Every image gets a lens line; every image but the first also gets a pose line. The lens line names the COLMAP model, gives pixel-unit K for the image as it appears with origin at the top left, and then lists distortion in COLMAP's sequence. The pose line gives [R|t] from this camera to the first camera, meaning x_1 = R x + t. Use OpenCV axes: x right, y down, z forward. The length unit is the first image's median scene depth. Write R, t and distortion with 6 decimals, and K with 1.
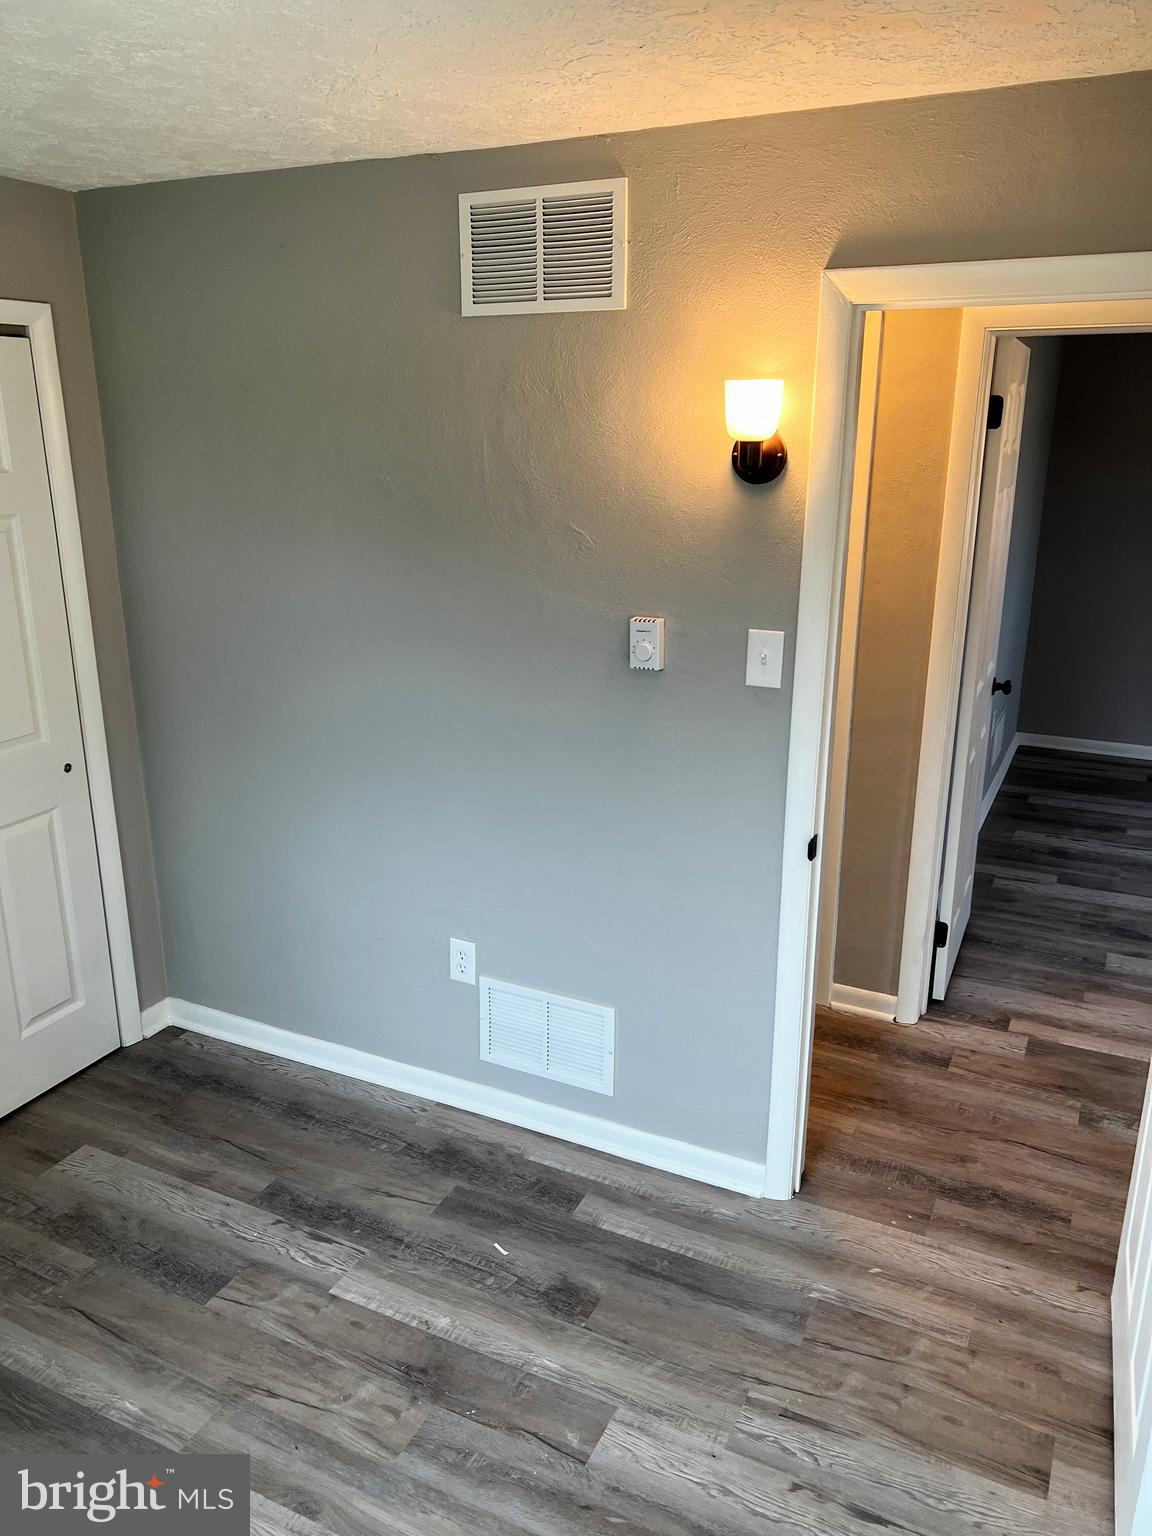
lens RADIAL K [[1147.5, 0, 577.3], [0, 1147.5, 766.5], [0, 0, 1]] dist [0.011755, -0.028212]
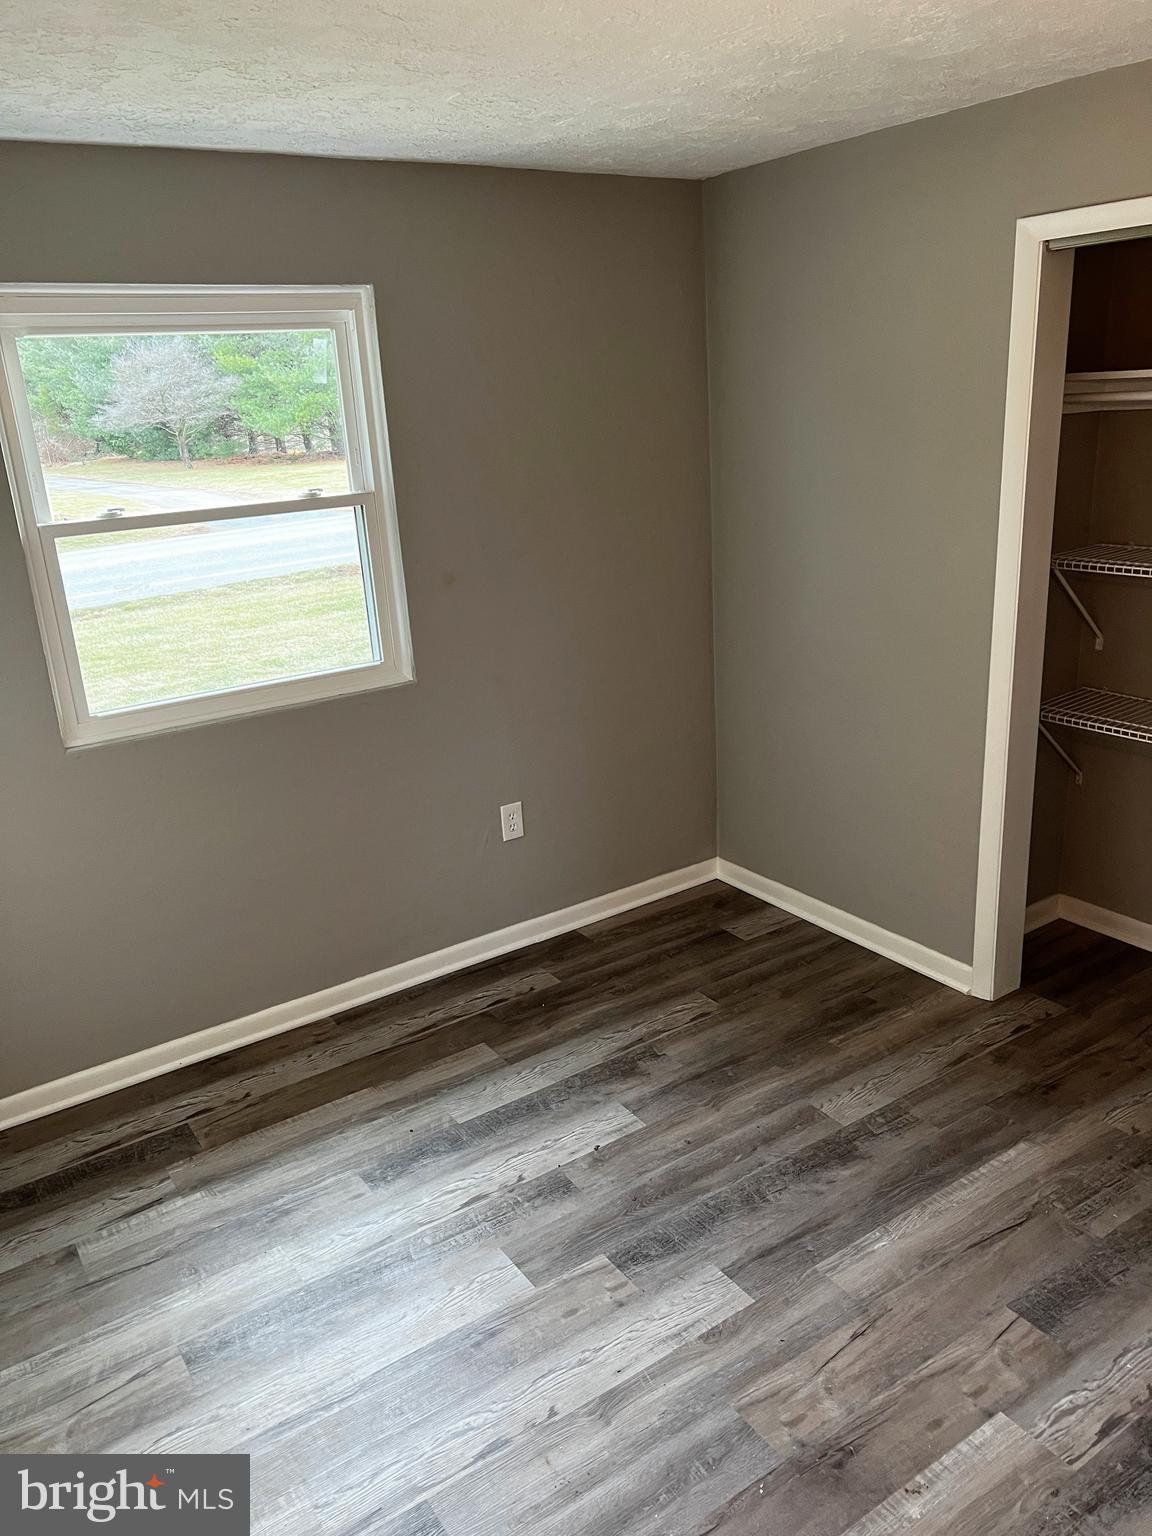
lens RADIAL K [[1147.5, 0, 568.4], [0, 1147.5, 773.5], [0, 0, 1]] dist [0.011755, -0.028212]
pose [[-0.511670, 0.295609, -0.806728, 0.517240], [-0.185697, 0.878707, 0.439763, -0.270577], [0.838875, 0.374820, -0.394714, 0.994853]]
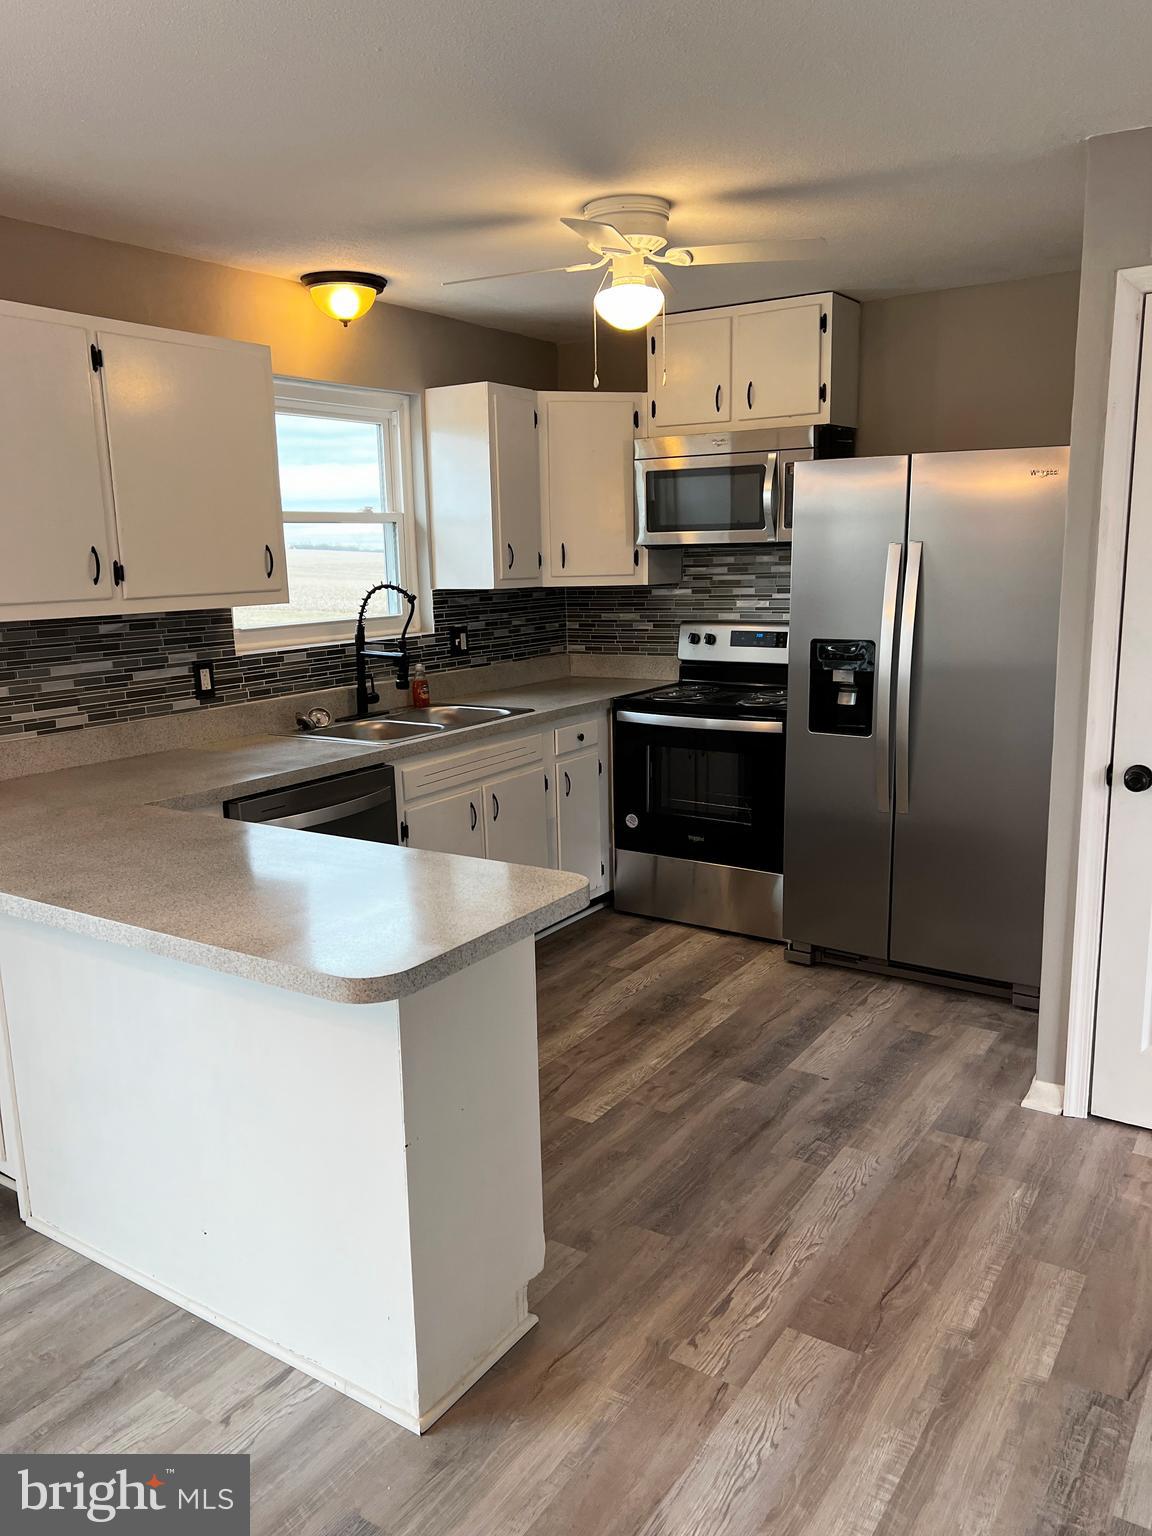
lens RADIAL K [[1147.5, 0, 576.7], [0, 1147.5, 768.1], [0, 0, 1]] dist [0.011755, -0.028212]
pose [[0.131884, -0.203422, 0.970168, -1.147755], [0.312947, 0.937207, 0.153969, -0.139093], [-0.940569, 0.283305, 0.187263, 0.987785]]
